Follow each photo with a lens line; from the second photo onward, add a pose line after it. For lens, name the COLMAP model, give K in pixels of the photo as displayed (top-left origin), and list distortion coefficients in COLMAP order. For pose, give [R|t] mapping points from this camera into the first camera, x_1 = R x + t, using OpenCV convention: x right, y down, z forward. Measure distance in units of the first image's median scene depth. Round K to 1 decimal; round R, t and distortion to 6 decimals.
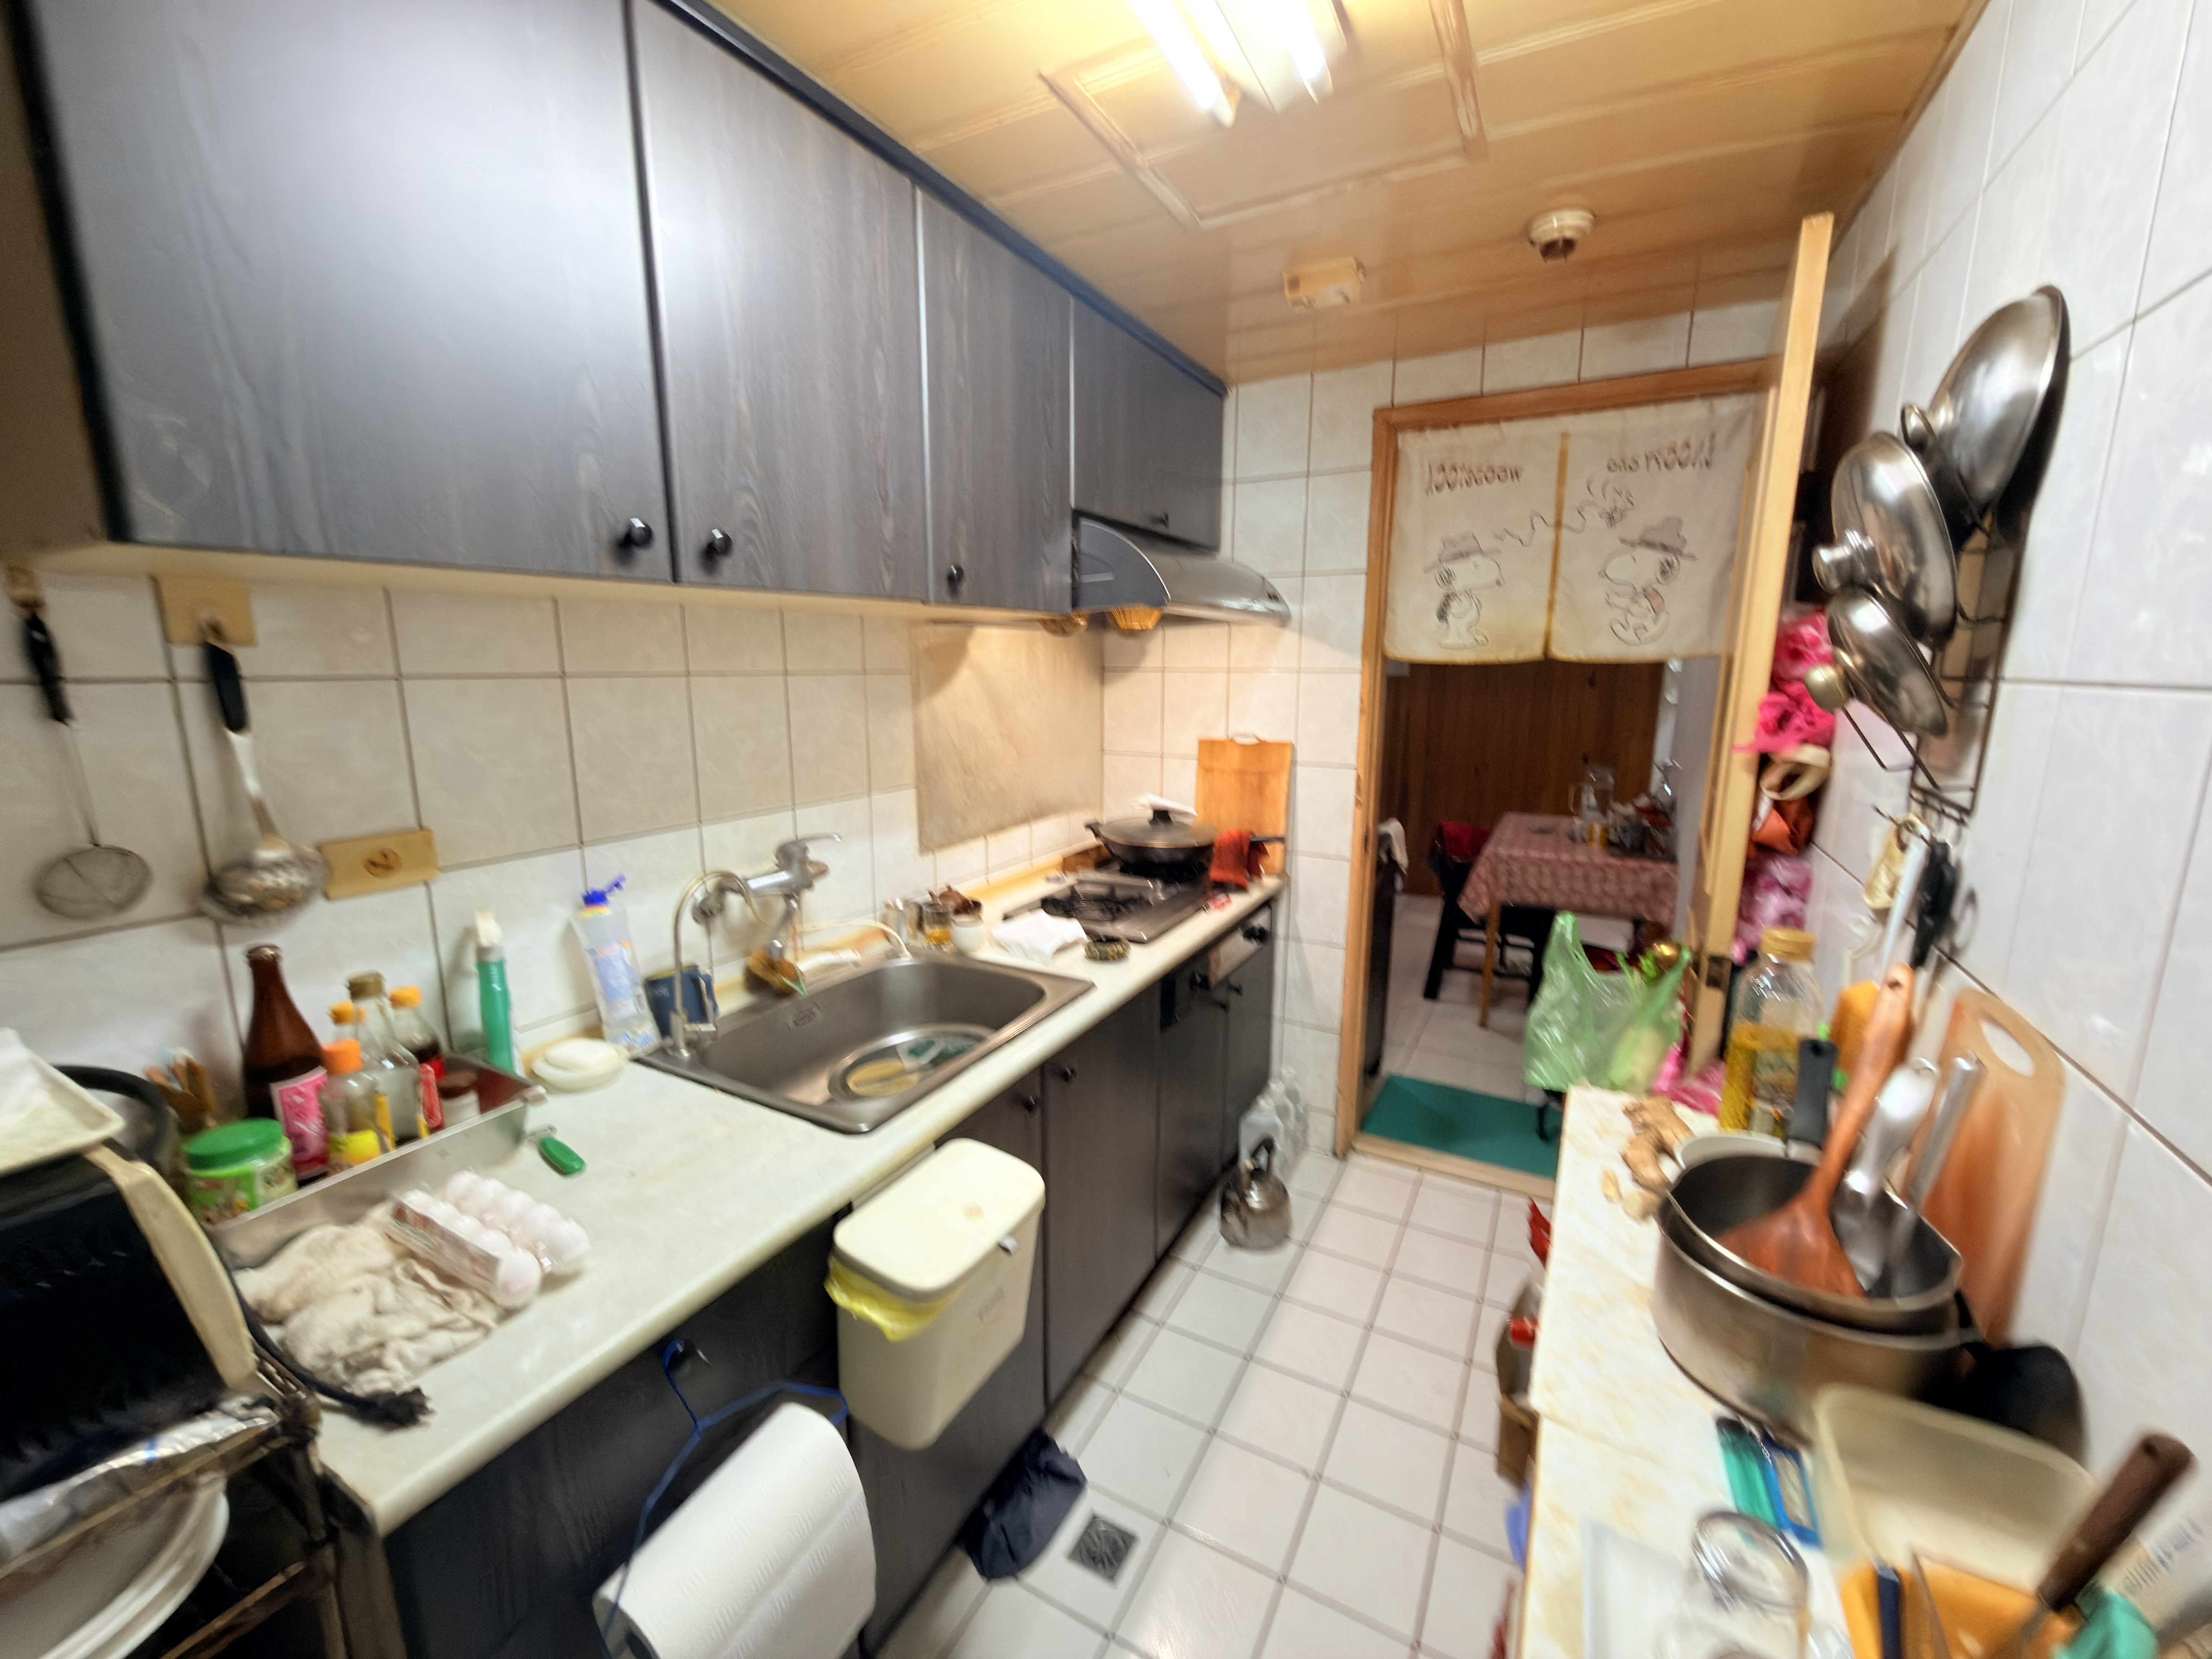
lens RADIAL K [[877.3, 0, 1105.9], [0, 877.3, 824.5], [0, 0, 1]] dist [-0.002963, -0.000053]
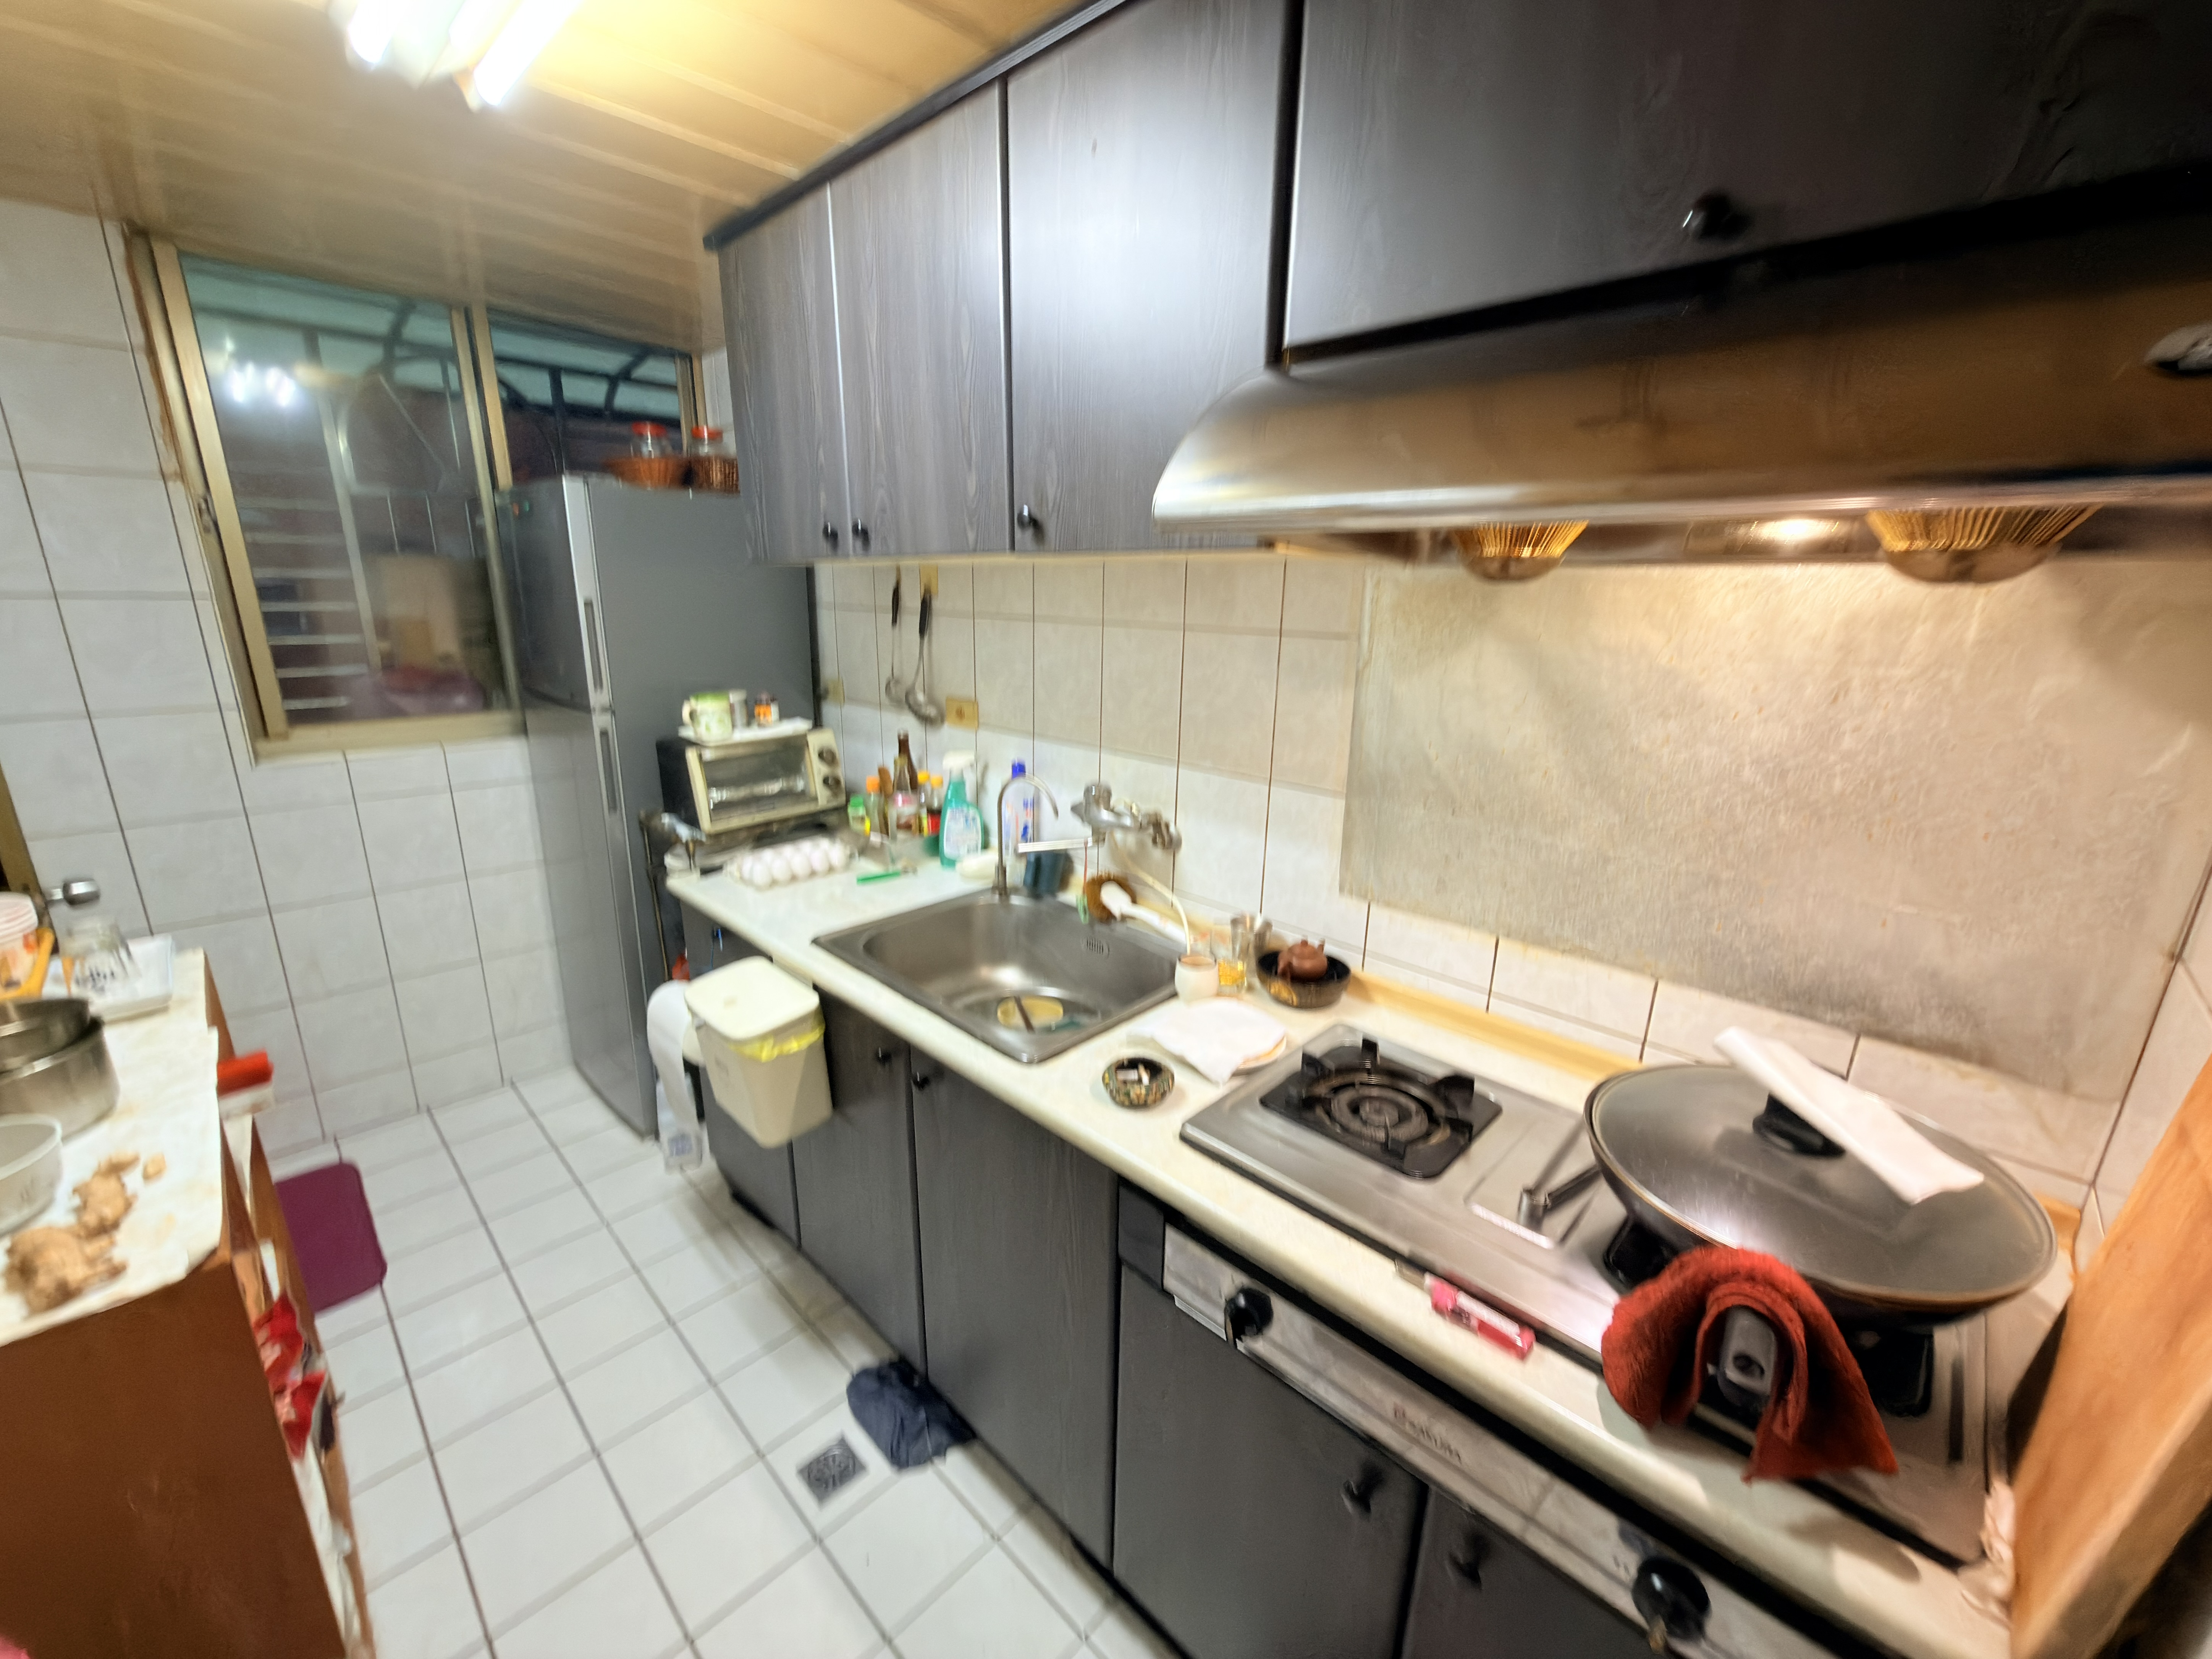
lens RADIAL K [[877.3, 0, 1102.4], [0, 877.3, 828.4], [0, 0, 1]] dist [-0.002963, -0.000053]
pose [[-0.267570, 0.248717, -0.930884, 0.660645], [-0.191258, 0.933177, 0.304304, -0.260367], [0.944366, 0.259462, -0.202121, 1.251546]]
